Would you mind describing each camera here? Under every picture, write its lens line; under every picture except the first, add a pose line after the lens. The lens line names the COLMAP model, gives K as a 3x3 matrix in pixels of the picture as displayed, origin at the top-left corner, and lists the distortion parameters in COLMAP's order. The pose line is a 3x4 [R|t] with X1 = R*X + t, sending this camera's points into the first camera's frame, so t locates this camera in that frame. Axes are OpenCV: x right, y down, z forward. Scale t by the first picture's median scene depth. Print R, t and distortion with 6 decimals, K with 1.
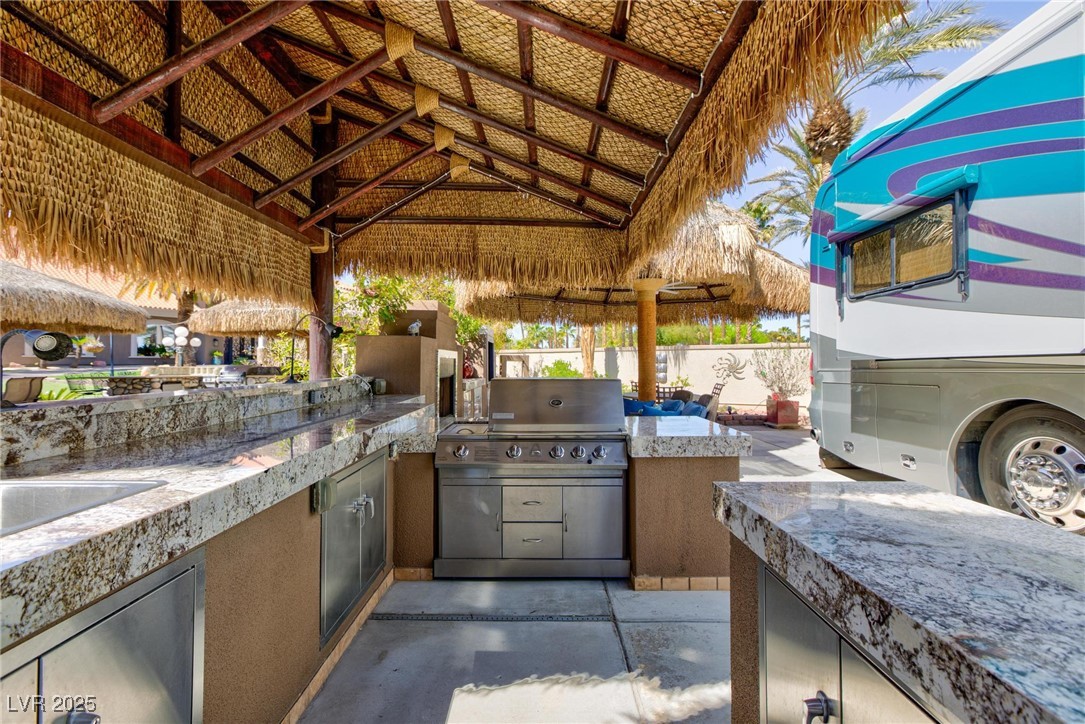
lens RADIAL K [[491.7, 0, 543.1], [0, 491.7, 360.0], [0, 0, 1]] dist [0.000447, 0.004584]
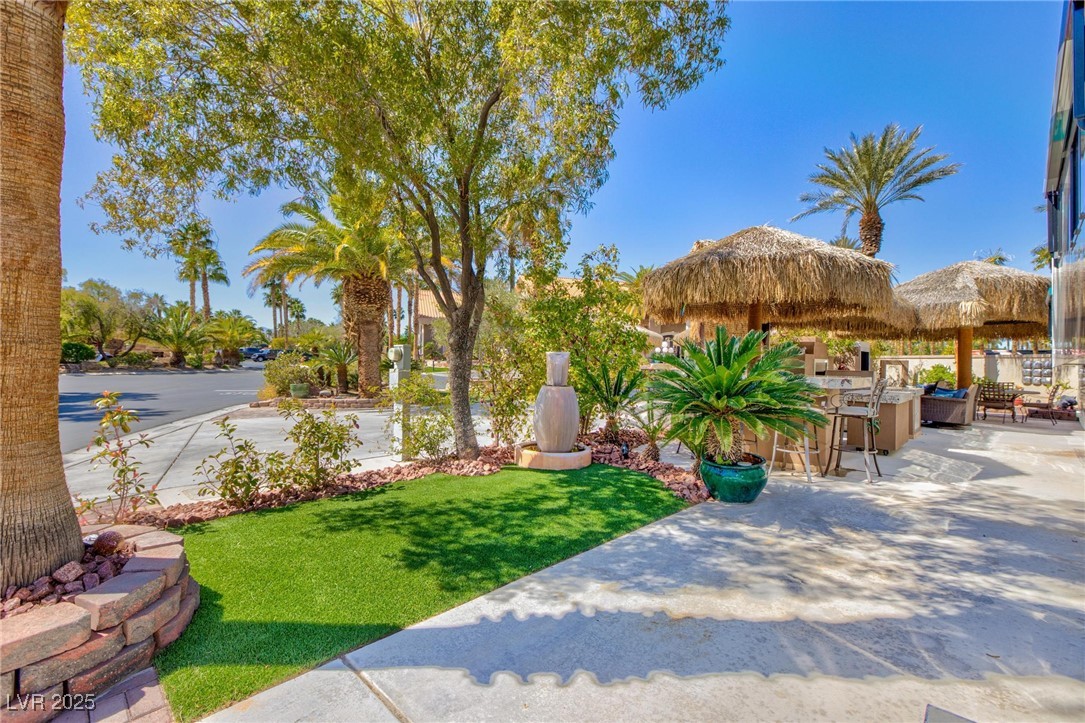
lens RADIAL K [[491.7, 0, 537.2], [0, 491.7, 362.3], [0, 0, 1]] dist [0.000447, 0.004584]
pose [[0.714112, 0.015353, -0.699863, 0.875713], [-0.012402, 0.999880, 0.009280, -0.021997], [0.699922, 0.002052, 0.714216, -2.884848]]
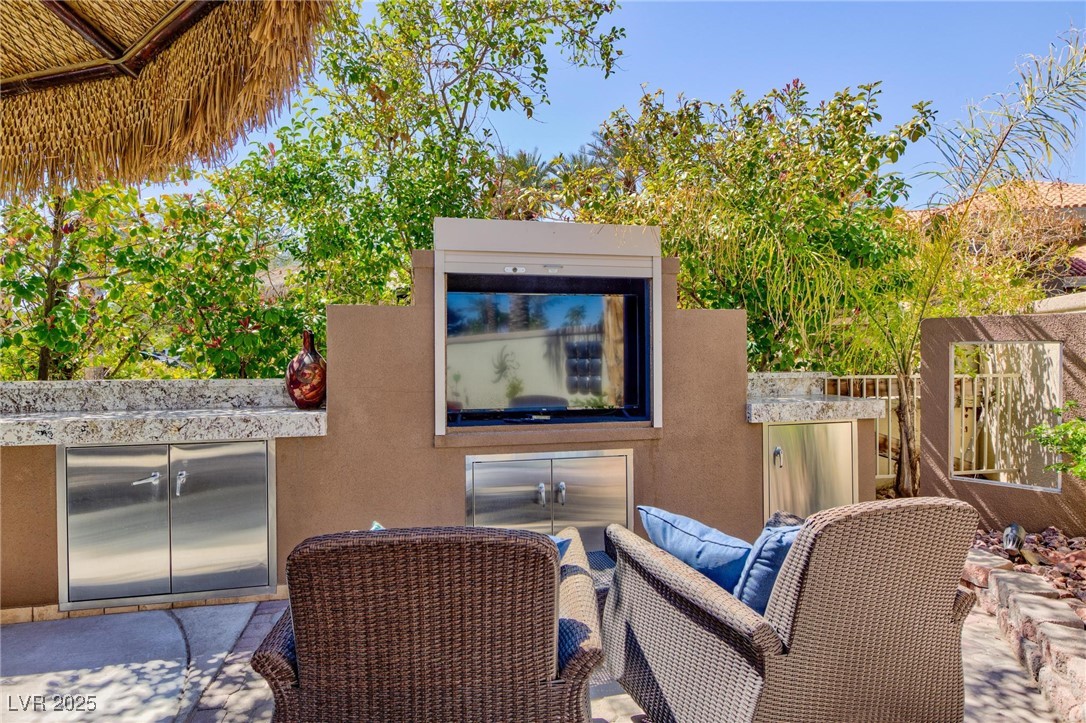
lens RADIAL K [[581.6, 0, 541.1], [0, 581.6, 364.4], [0, 0, 1]] dist [0.001816, 0.000082]
pose [[0.204346, 0.010597, -0.978841, 0.759663], [0.018855, 0.999713, 0.014760, 0.027160], [0.978717, -0.021473, 0.204088, 3.563127]]
